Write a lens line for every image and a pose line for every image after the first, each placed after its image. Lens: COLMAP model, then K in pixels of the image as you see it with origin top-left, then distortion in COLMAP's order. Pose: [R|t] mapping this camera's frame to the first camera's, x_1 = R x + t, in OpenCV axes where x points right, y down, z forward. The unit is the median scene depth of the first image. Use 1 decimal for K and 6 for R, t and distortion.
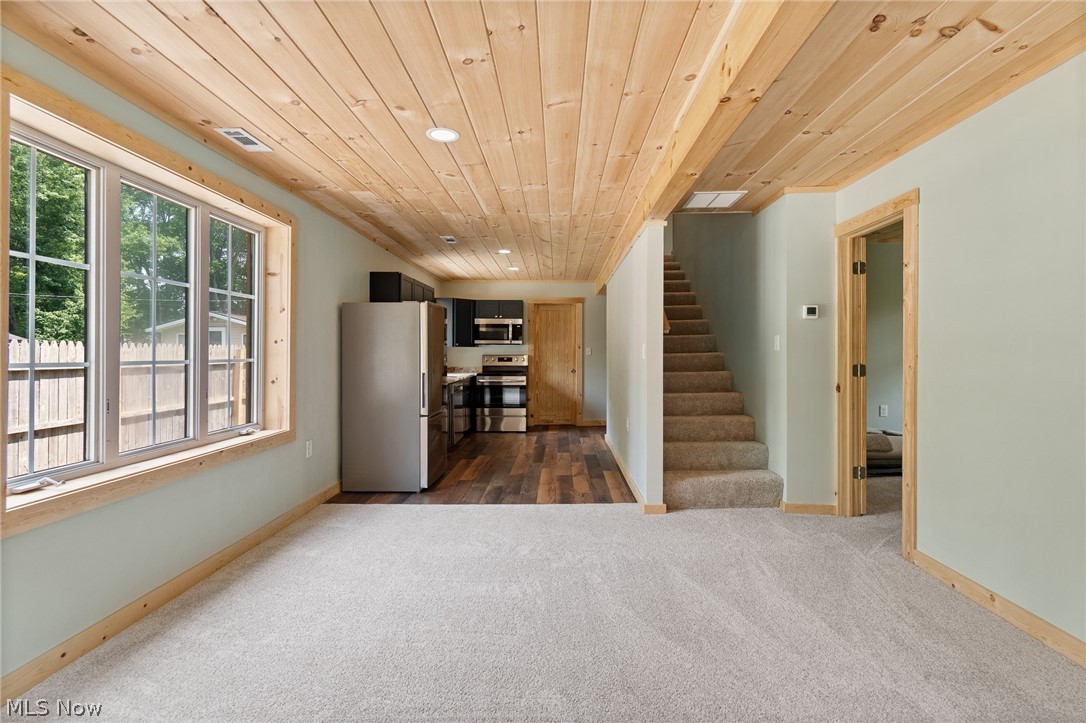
lens RADIAL K [[514.7, 0, 540.6], [0, 514.7, 353.1], [0, 0, 1]] dist [0.004699, 0.000934]
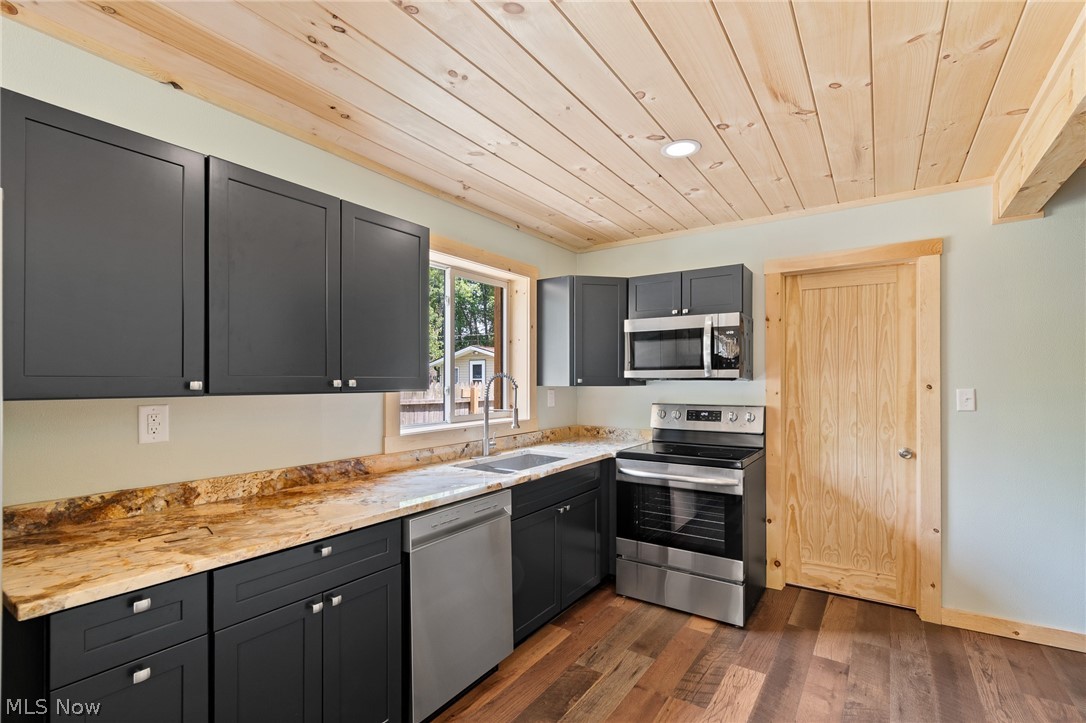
lens RADIAL K [[490.8, 0, 548.3], [0, 490.8, 379.4], [0, 0, 1]] dist [0.003789, -0.001445]
pose [[0.843747, -0.005054, -0.536717, 0.073859], [0.001551, 0.999974, -0.006977, -0.027912], [0.536739, 0.005055, 0.843733, 1.166540]]
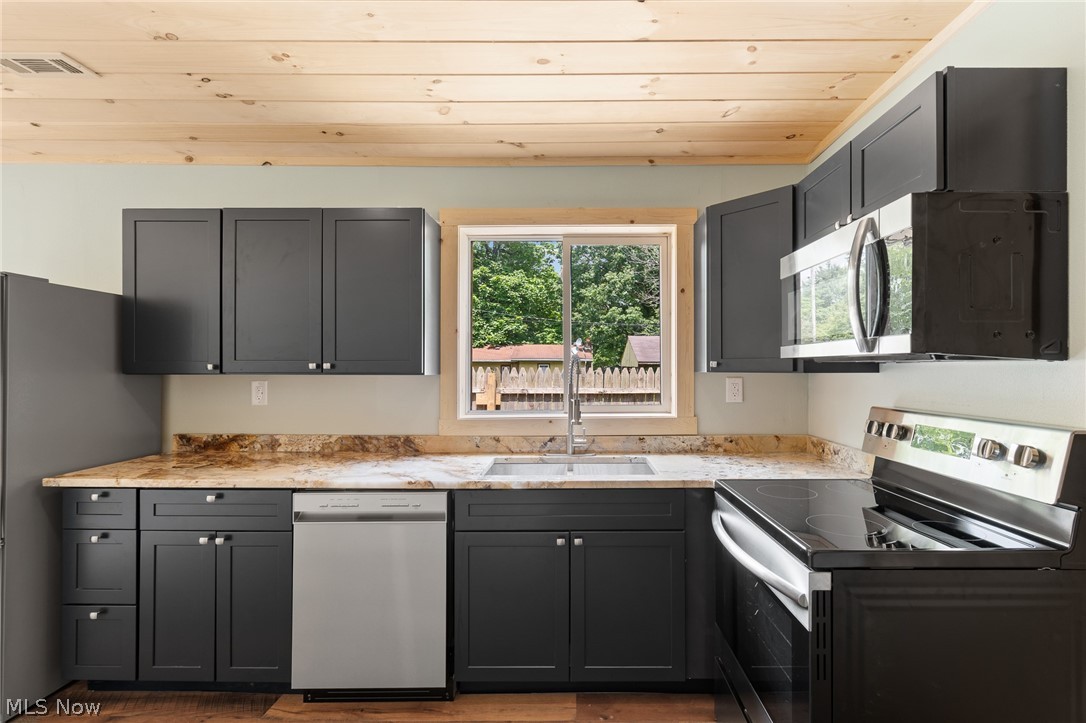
lens RADIAL K [[490.8, 0, 567.3], [0, 490.8, 367.5], [0, 0, 1]] dist [0.003789, -0.001445]
pose [[0.035756, -0.008015, -0.999328, 0.203913], [-0.003478, 0.999961, -0.008145, -0.022800], [0.999355, 0.003767, 0.035726, 1.682664]]
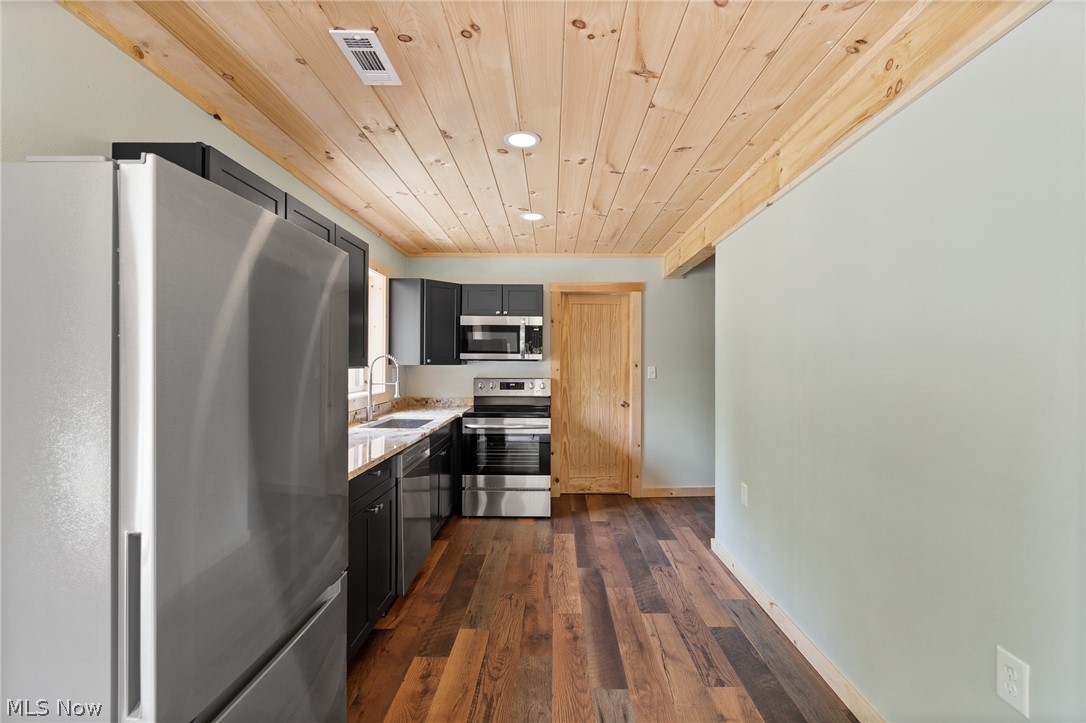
lens RADIAL K [[490.8, 0, 539.2], [0, 490.8, 362.2], [0, 0, 1]] dist [0.003789, -0.001445]
pose [[0.999970, 0.001461, 0.007616, -0.081776], [-0.001436, 0.999994, -0.003274, -0.025521], [-0.007621, 0.003263, 0.999966, 0.844125]]
